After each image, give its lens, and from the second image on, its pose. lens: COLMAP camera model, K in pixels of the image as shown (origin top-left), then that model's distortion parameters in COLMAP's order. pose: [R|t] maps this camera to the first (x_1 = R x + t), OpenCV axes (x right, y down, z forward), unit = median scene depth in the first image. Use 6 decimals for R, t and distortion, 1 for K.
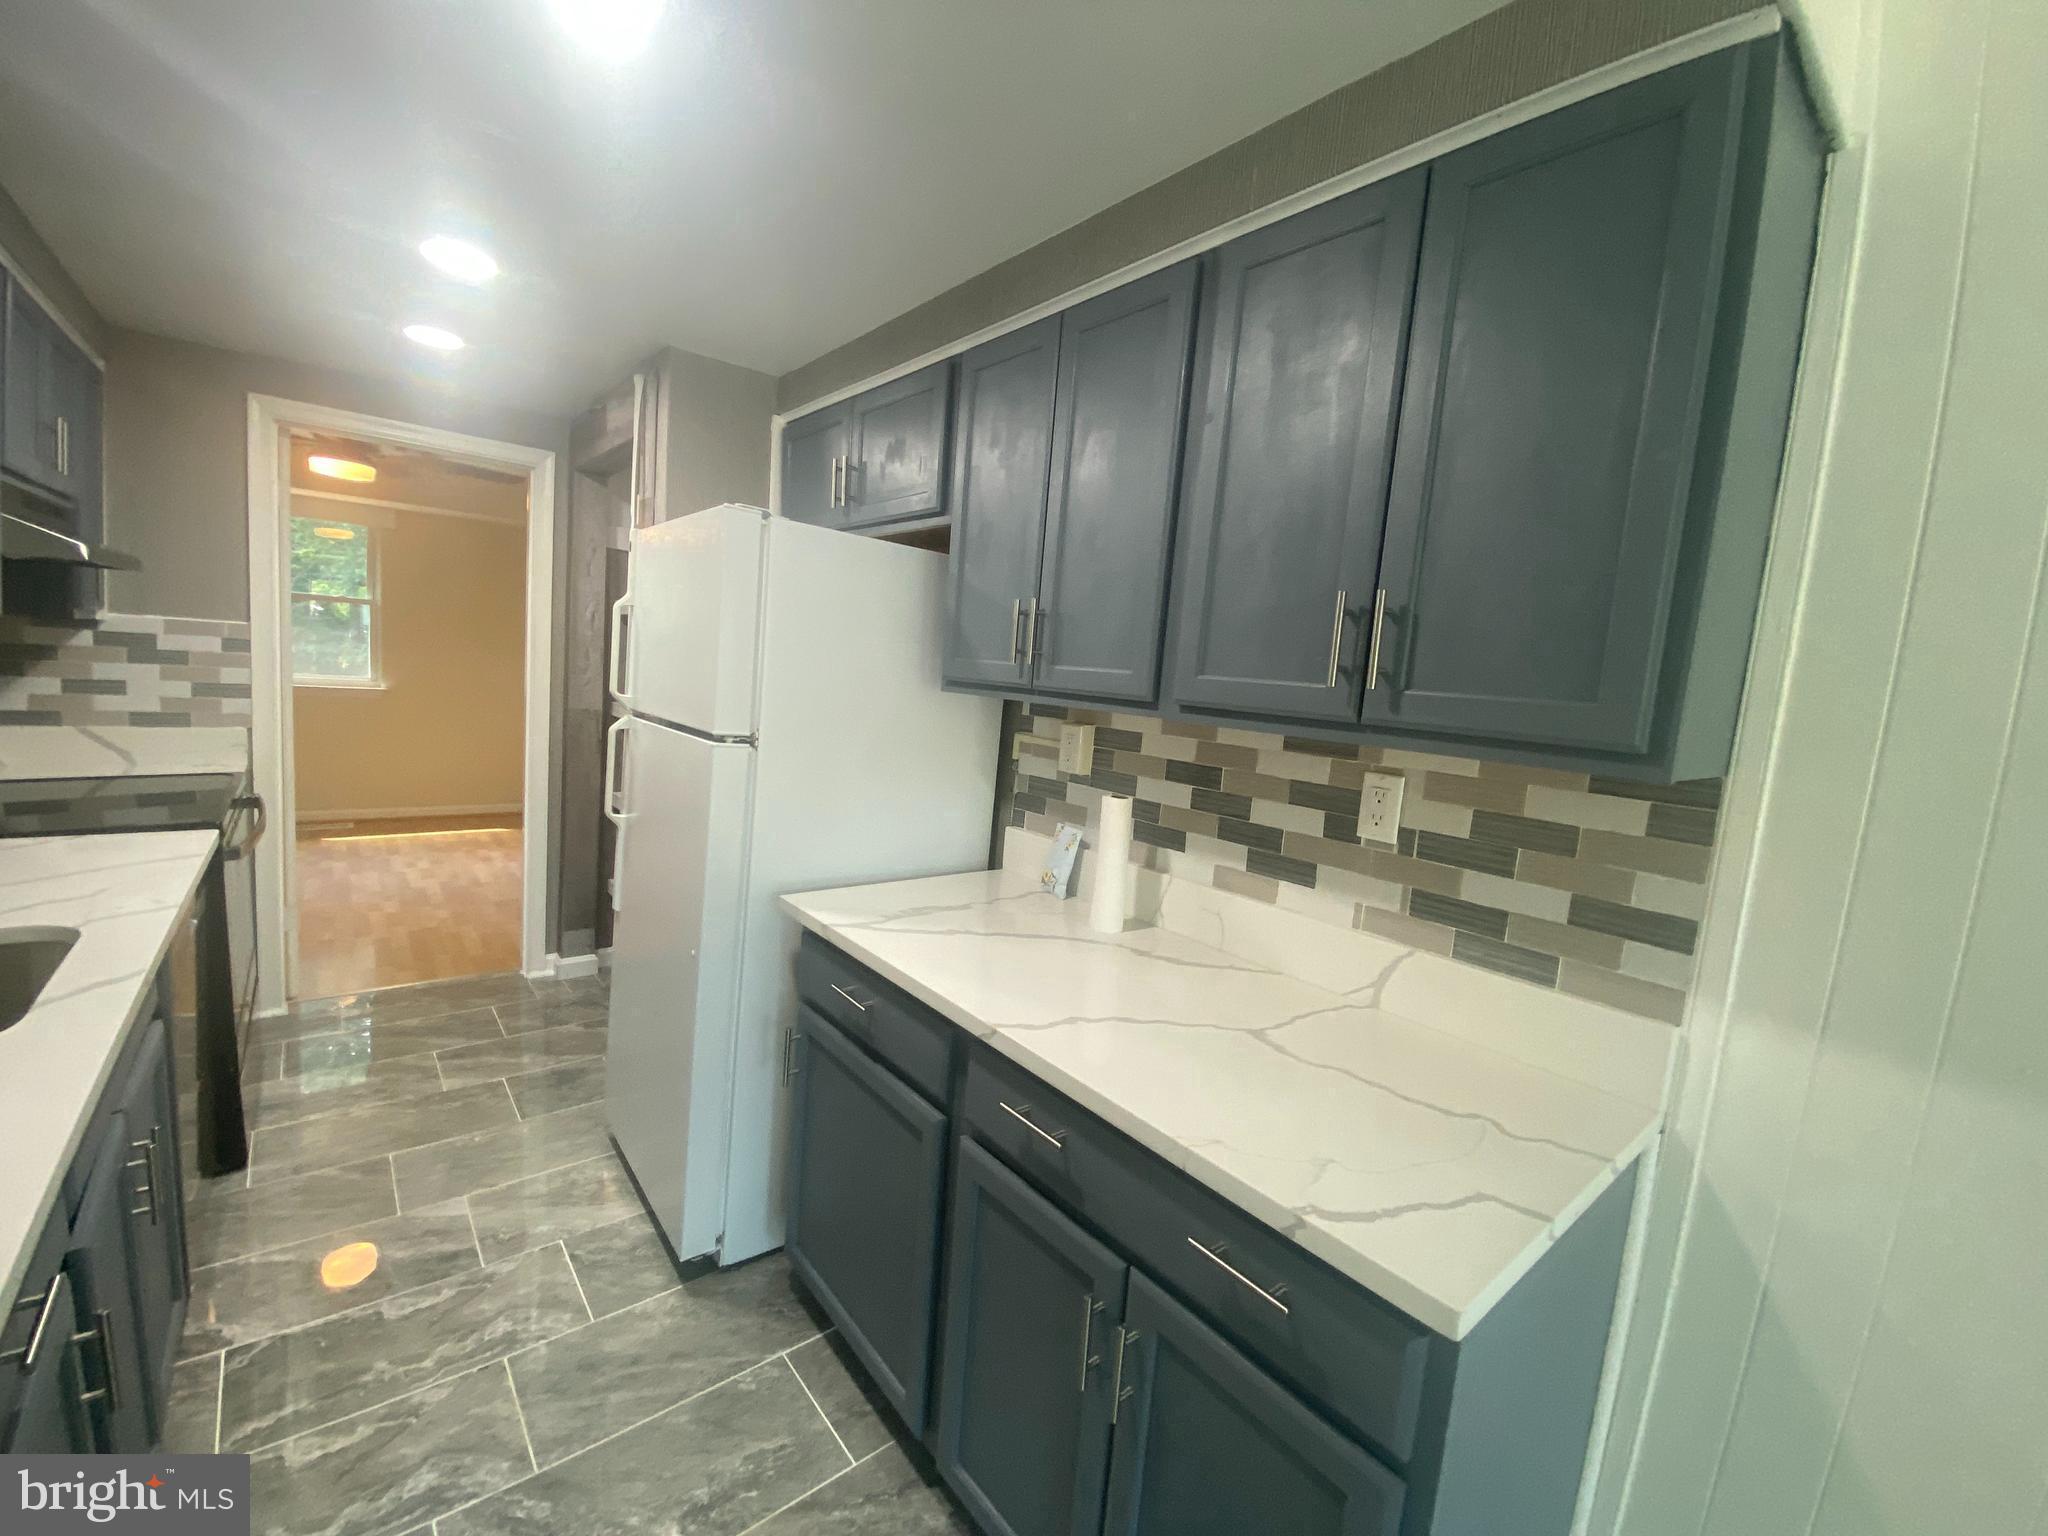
lens RADIAL K [[834.2, 0, 1012.7], [0, 834.2, 765.7], [0, 0, 1]] dist [0.020836, -0.021595]
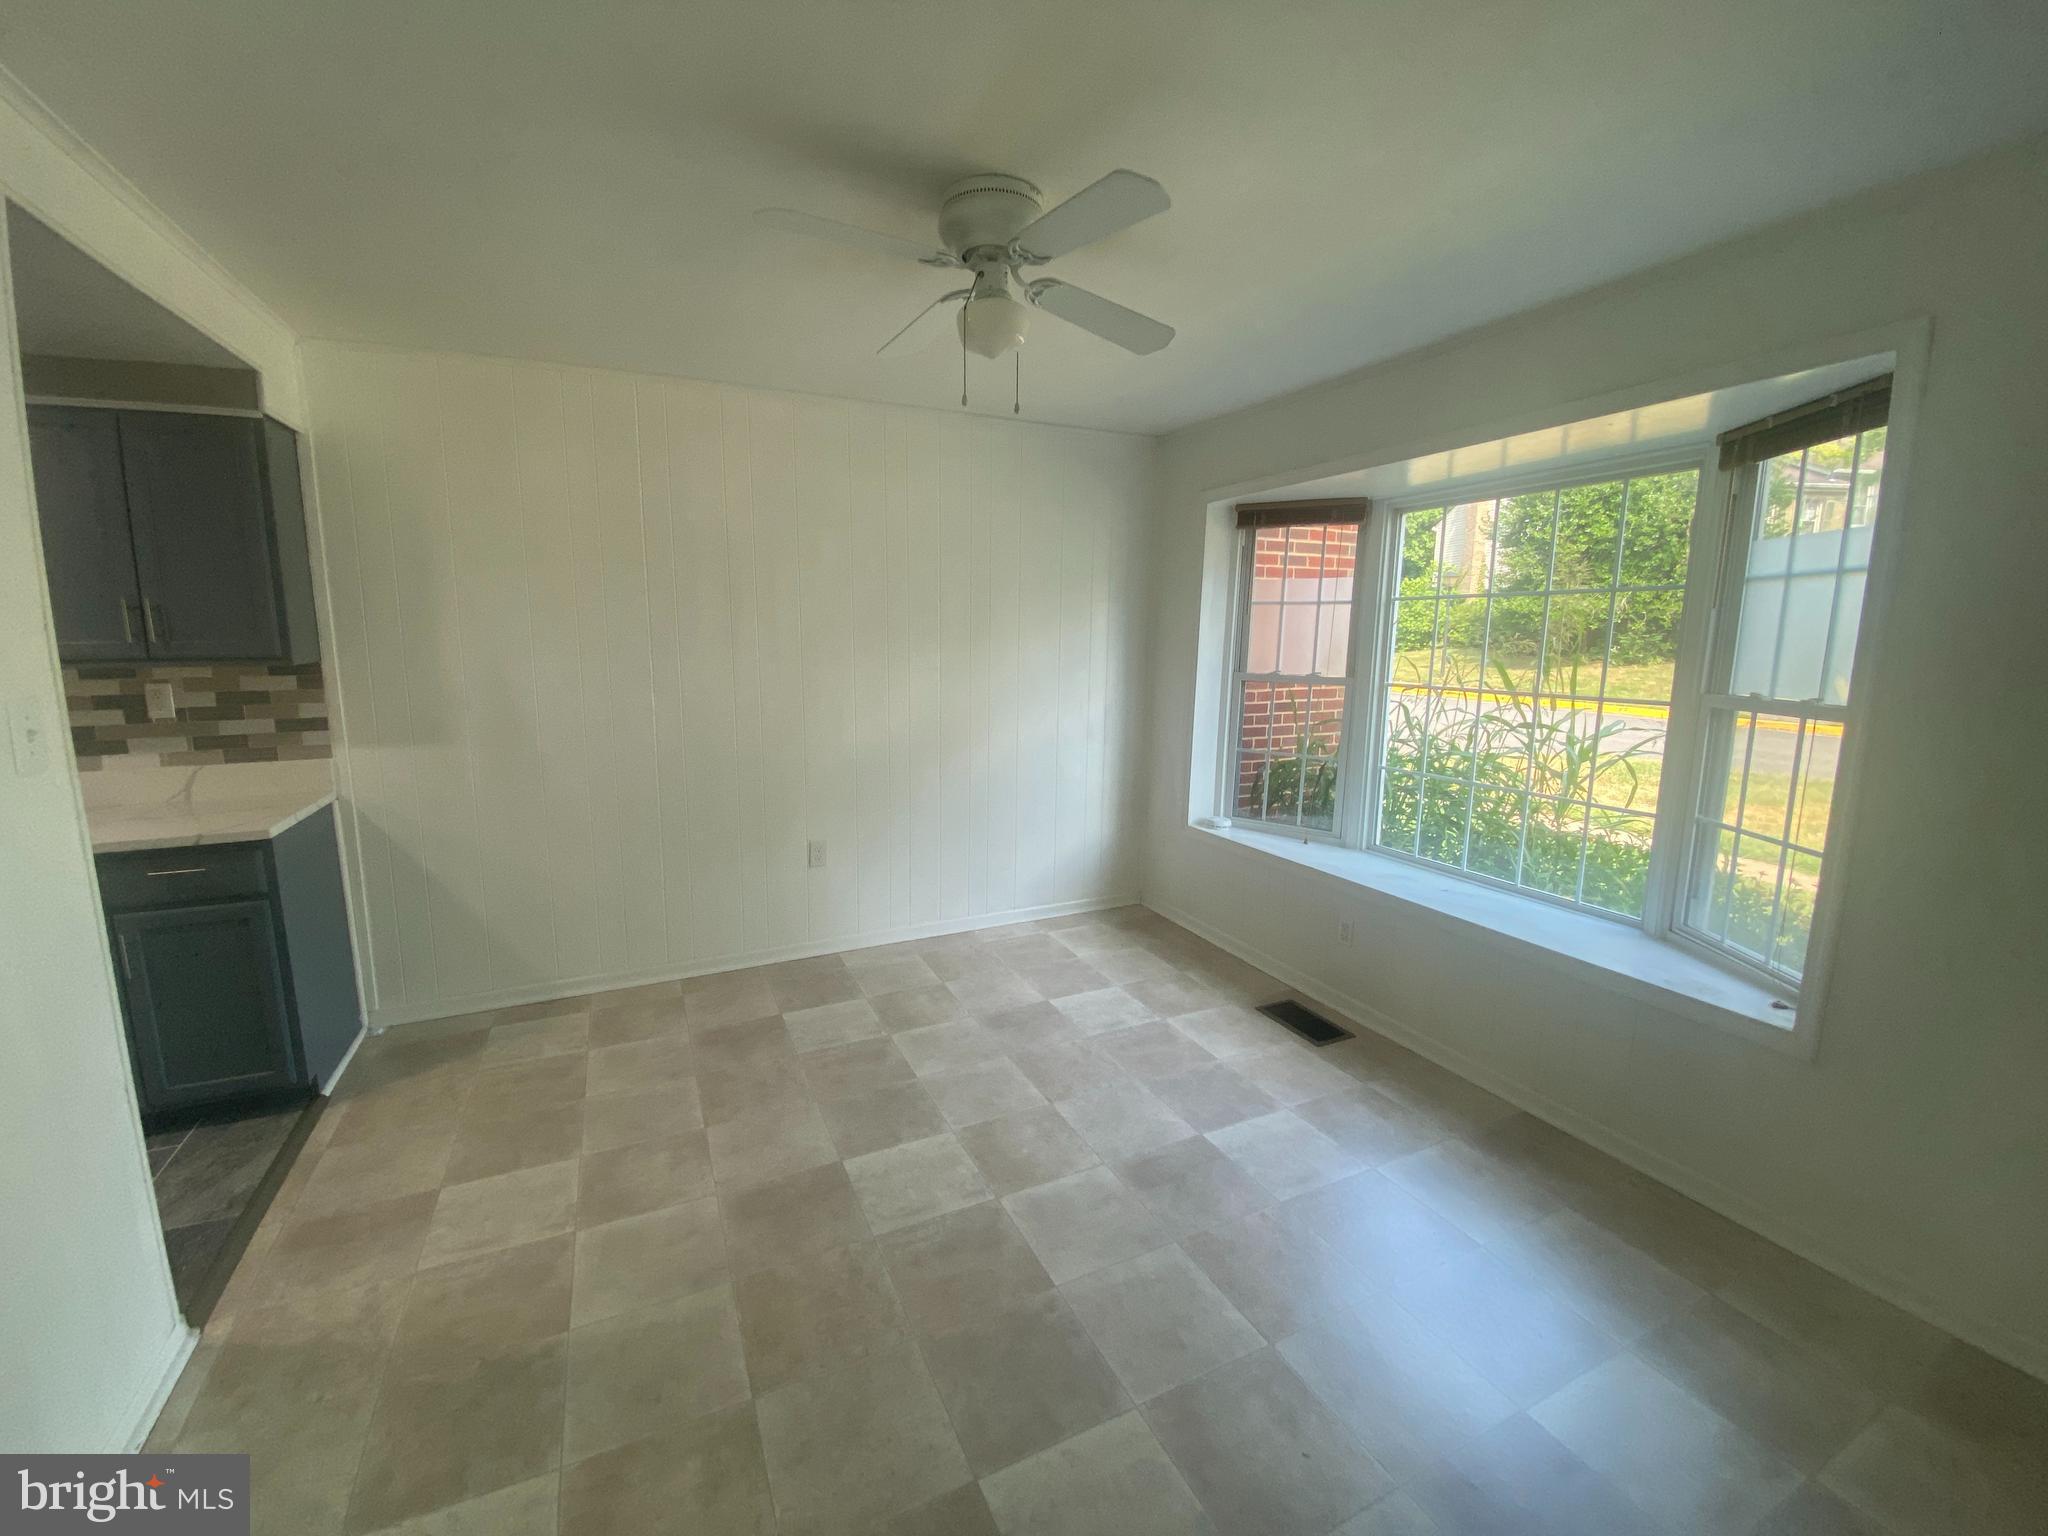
lens RADIAL K [[821.6, 0, 1026.3], [0, 821.6, 755.9], [0, 0, 1]] dist [0.017156, -0.021249]
pose [[0.229344, -0.226007, 0.946743, -0.456283], [0.122547, 0.971634, 0.202262, 0.019618], [-0.965600, 0.069633, 0.250535, -0.696342]]
